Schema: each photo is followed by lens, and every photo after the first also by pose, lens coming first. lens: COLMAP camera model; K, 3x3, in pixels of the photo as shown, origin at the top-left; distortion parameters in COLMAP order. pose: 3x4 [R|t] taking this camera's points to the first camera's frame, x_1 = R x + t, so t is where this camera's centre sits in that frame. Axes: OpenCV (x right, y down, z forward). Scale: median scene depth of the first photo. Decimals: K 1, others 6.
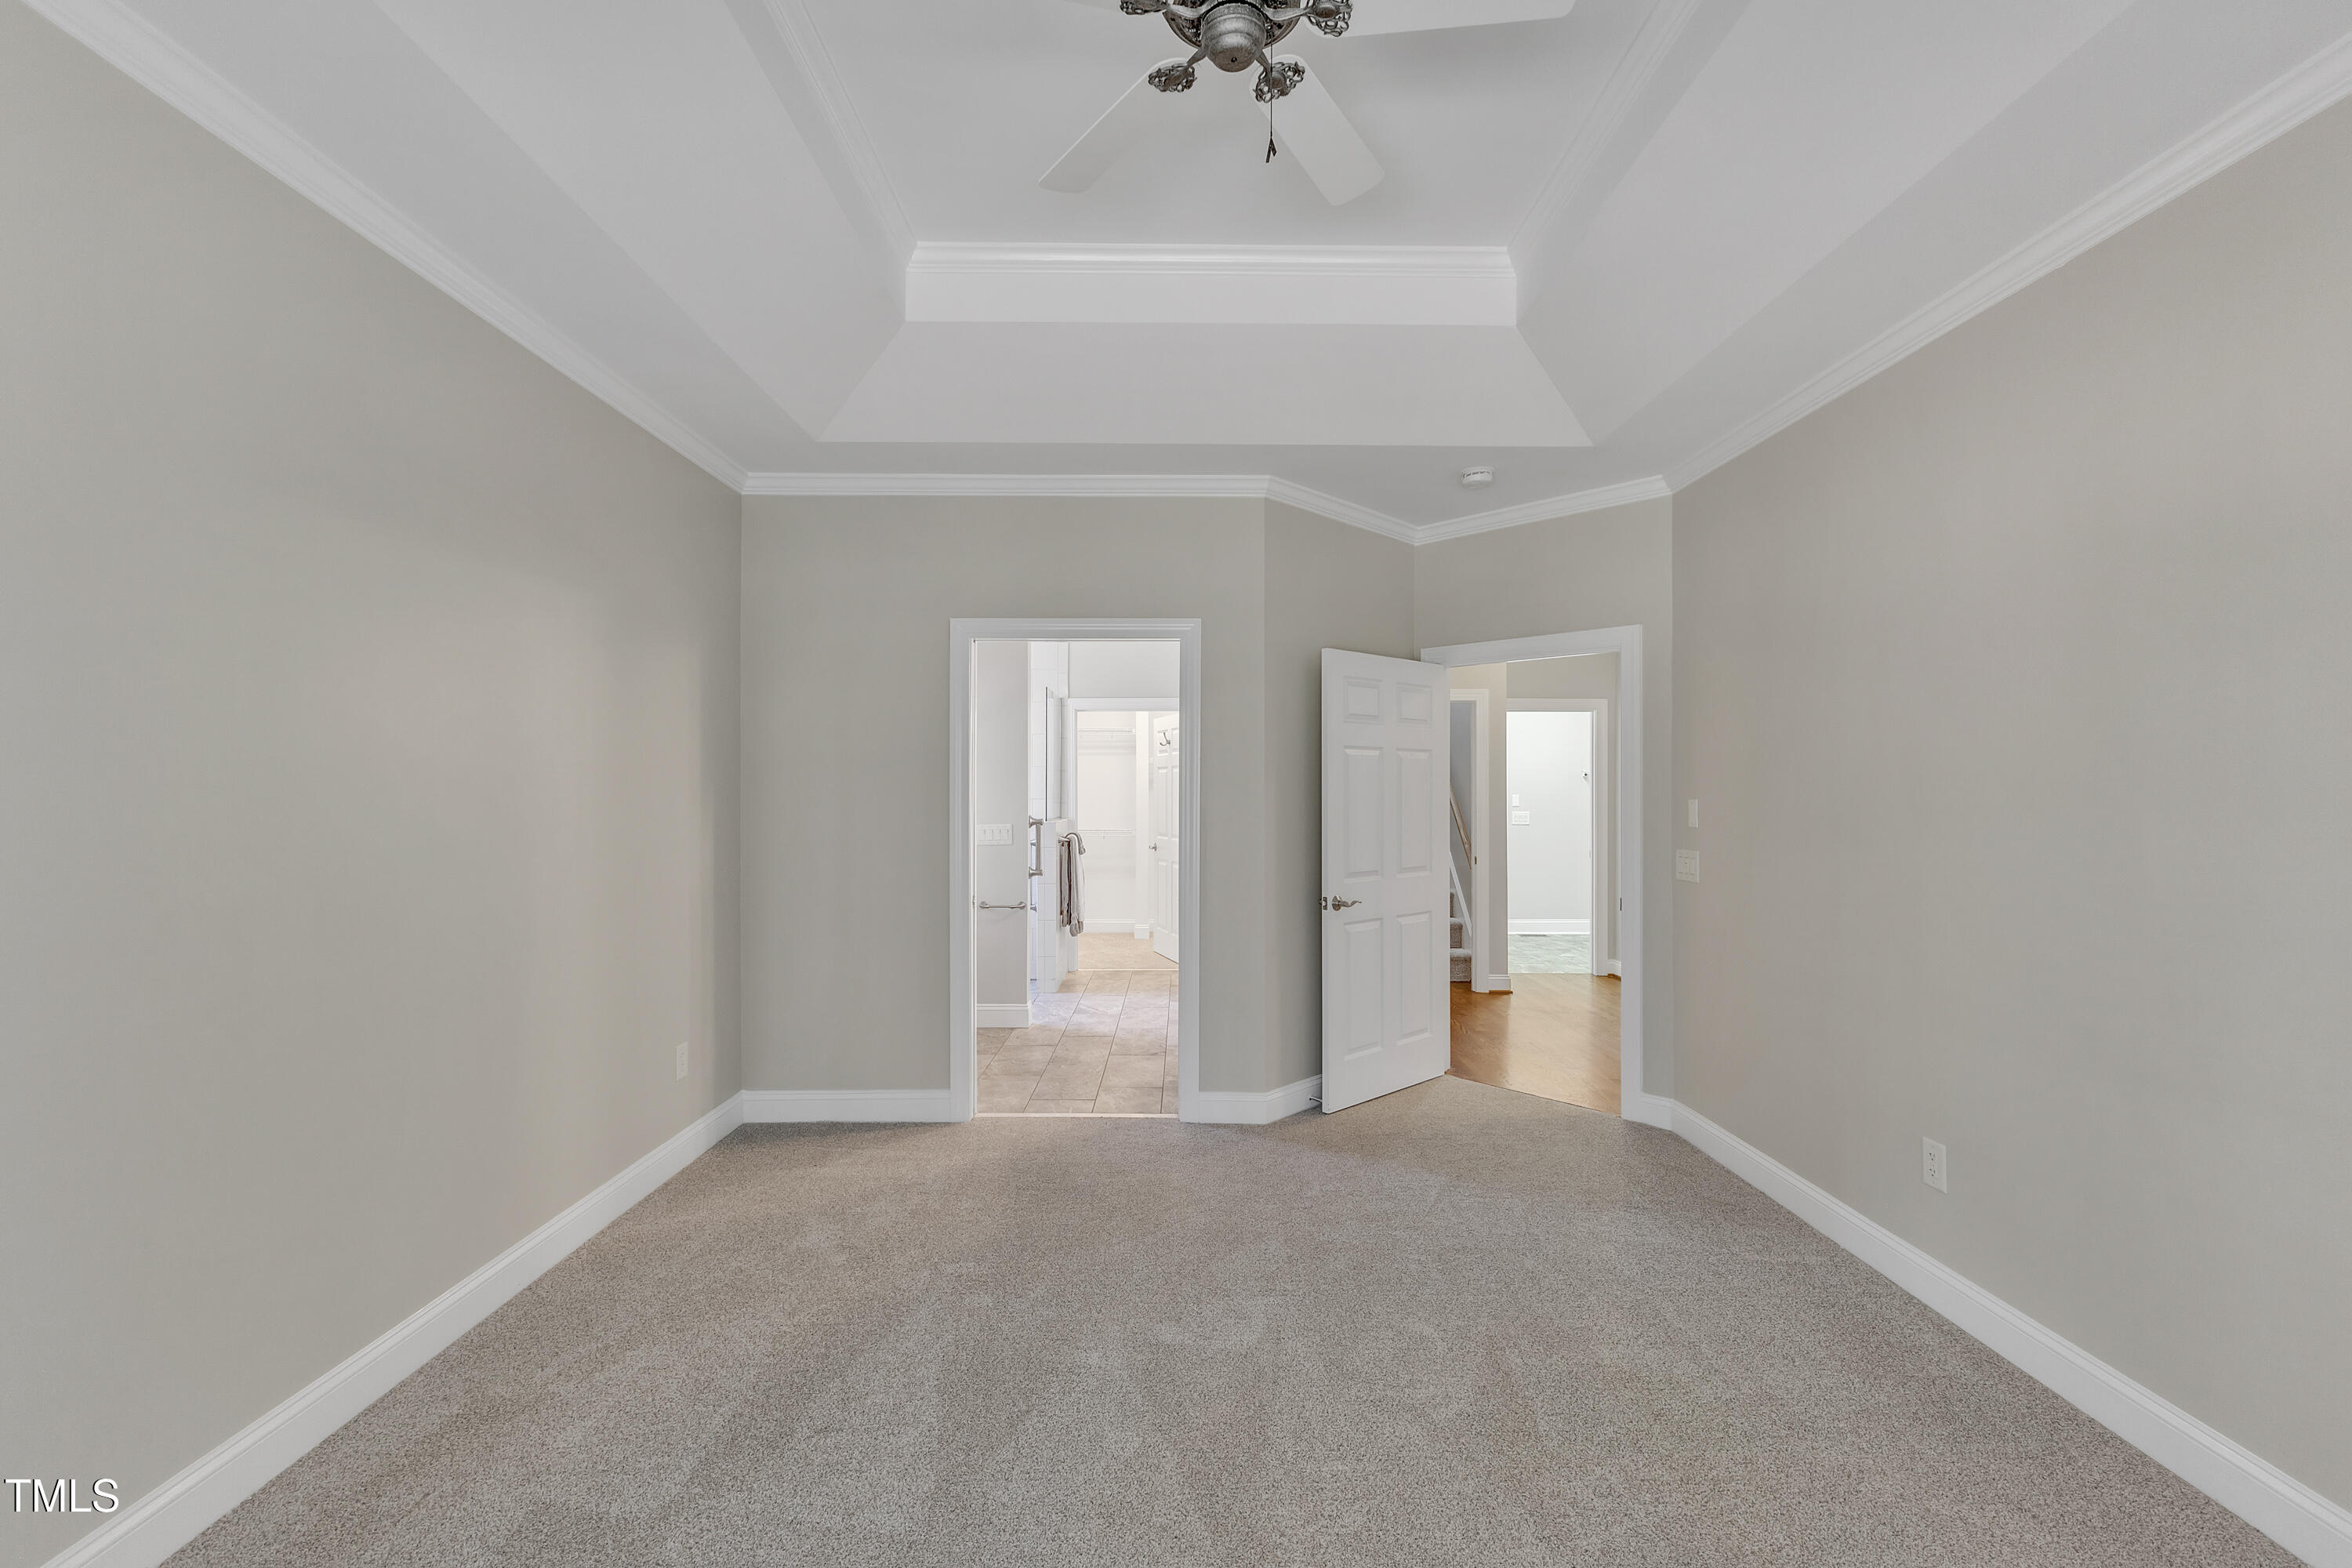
lens RADIAL K [[1036.7, 0, 1178.5], [0, 1036.7, 776.8], [0, 0, 1]] dist [0.008758, -0.000079]
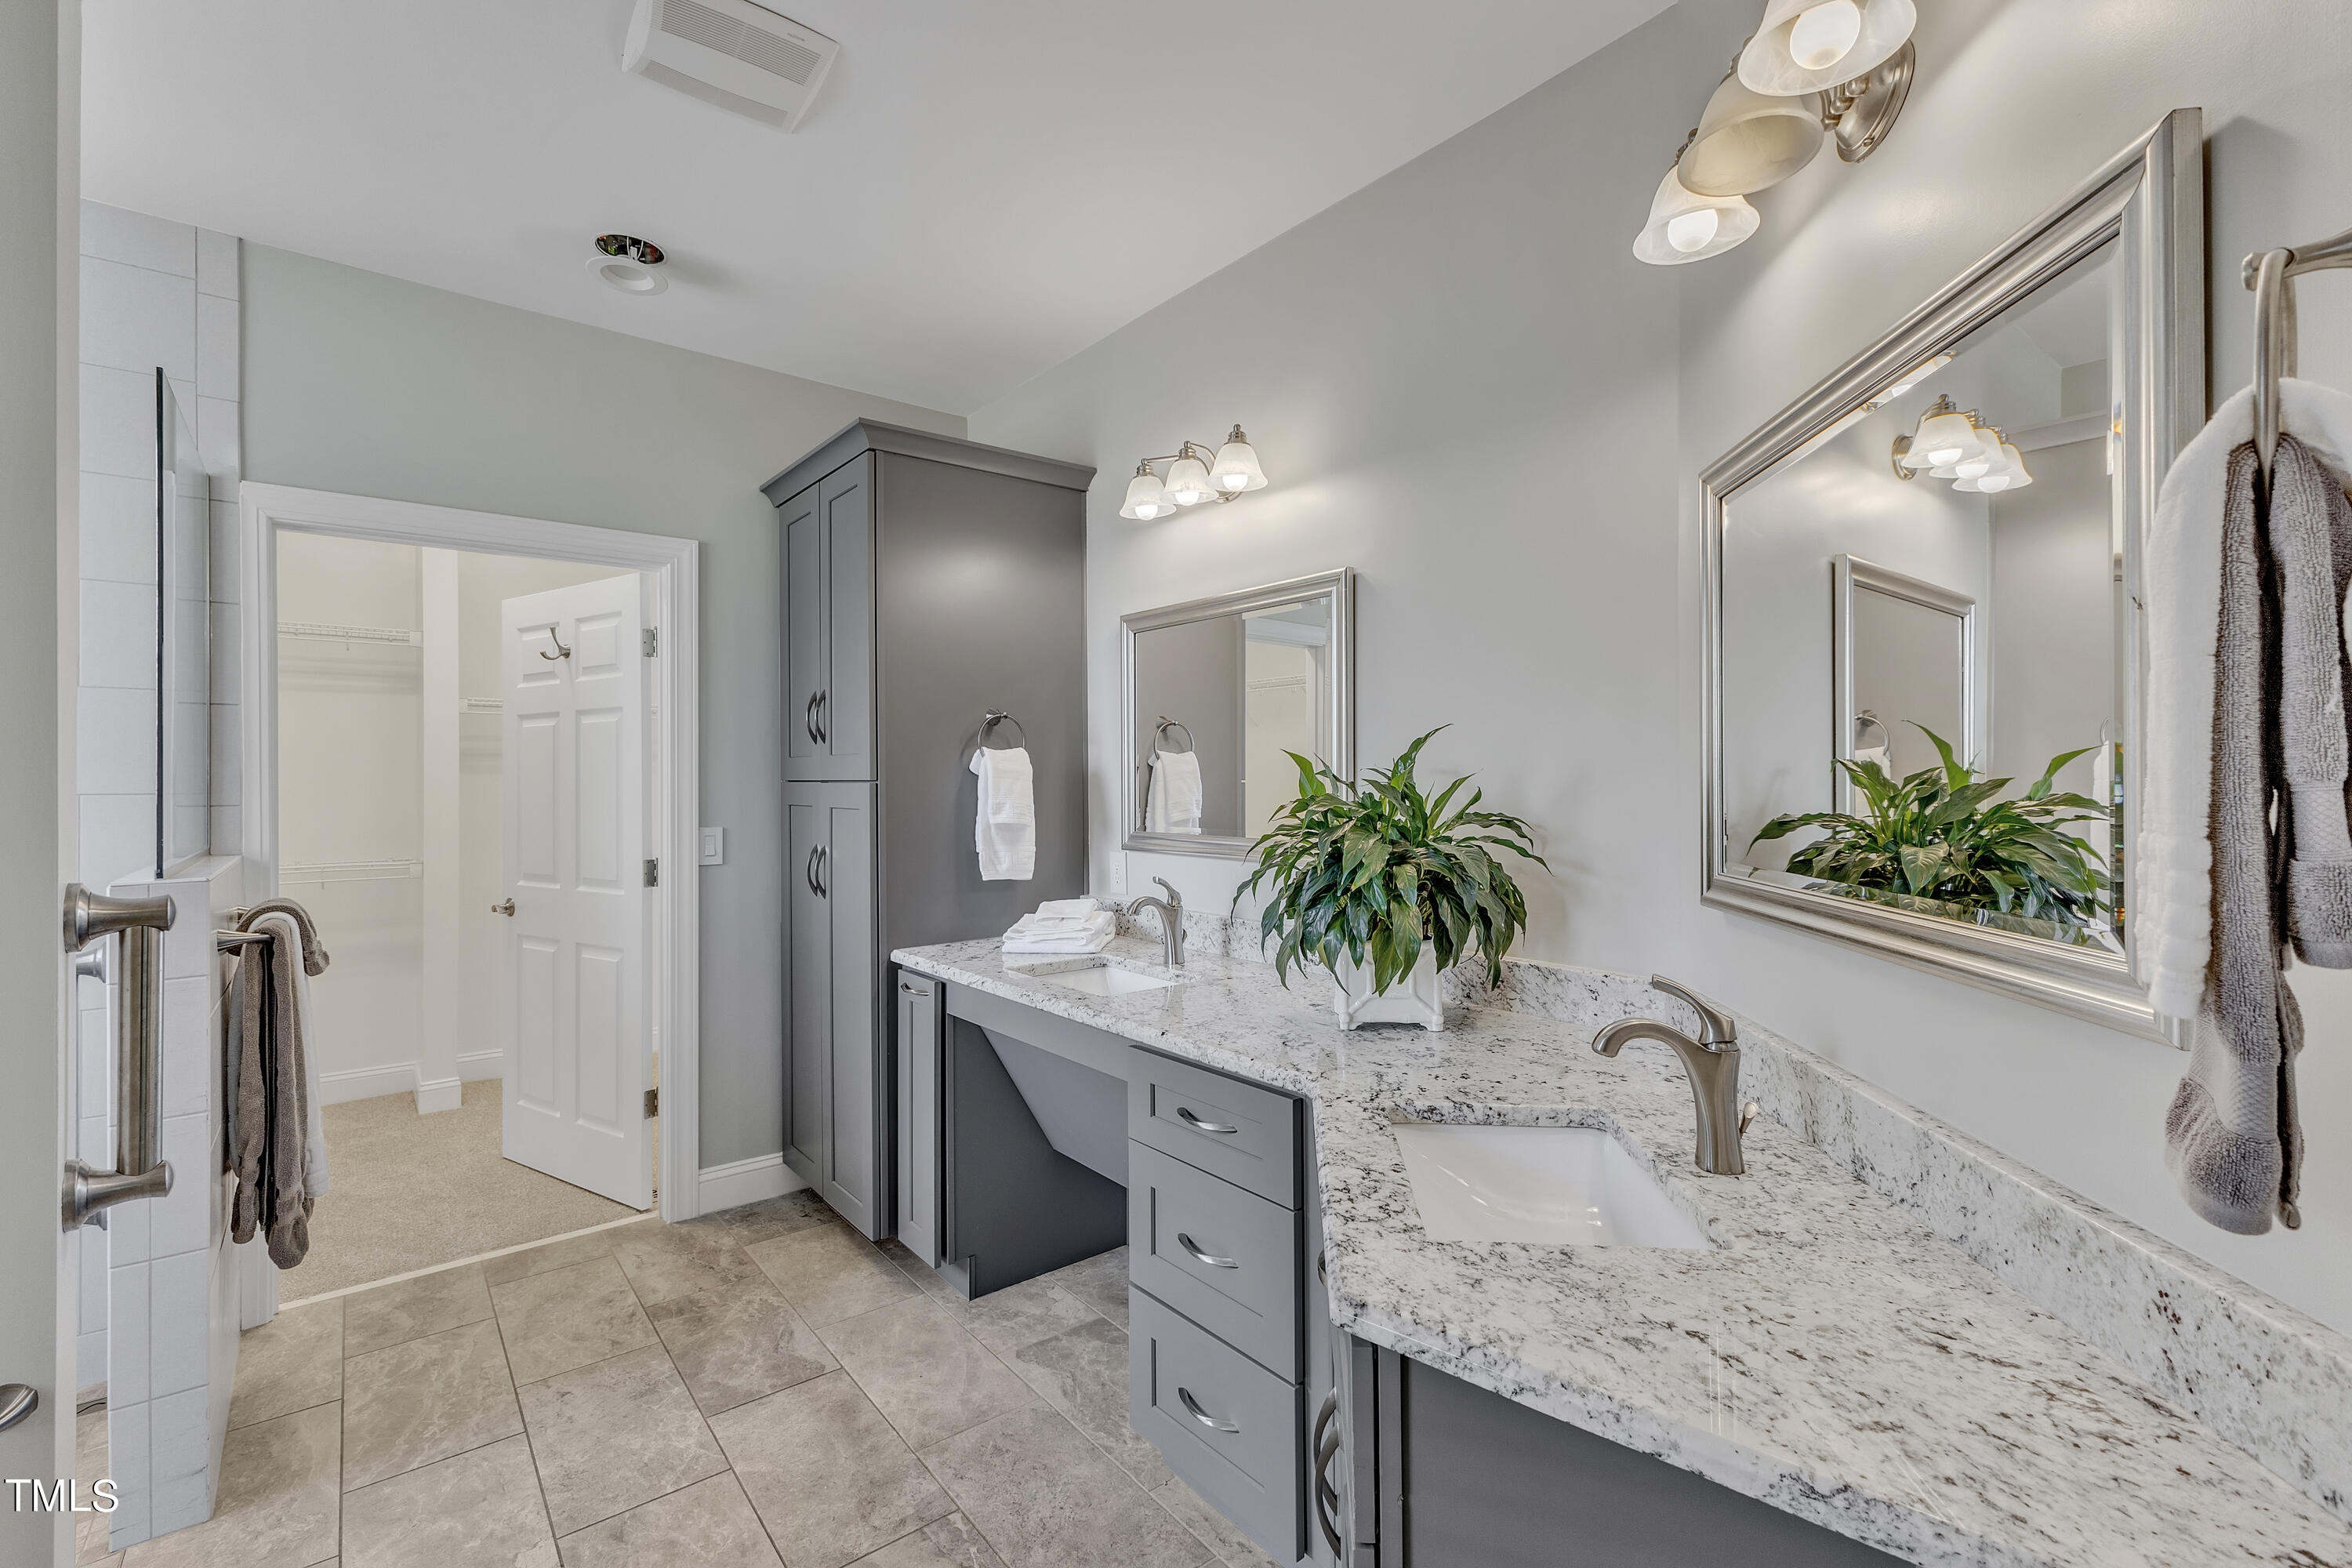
lens RADIAL K [[1036.7, 0, 1178.5], [0, 1036.7, 776.8], [0, 0, 1]] dist [0.008758, -0.000079]
pose [[0.781297, -0.004585, 0.624143, -0.085677], [-0.007334, 0.999837, 0.016525, 0.008750], [-0.624116, -0.017488, 0.781136, 0.592436]]
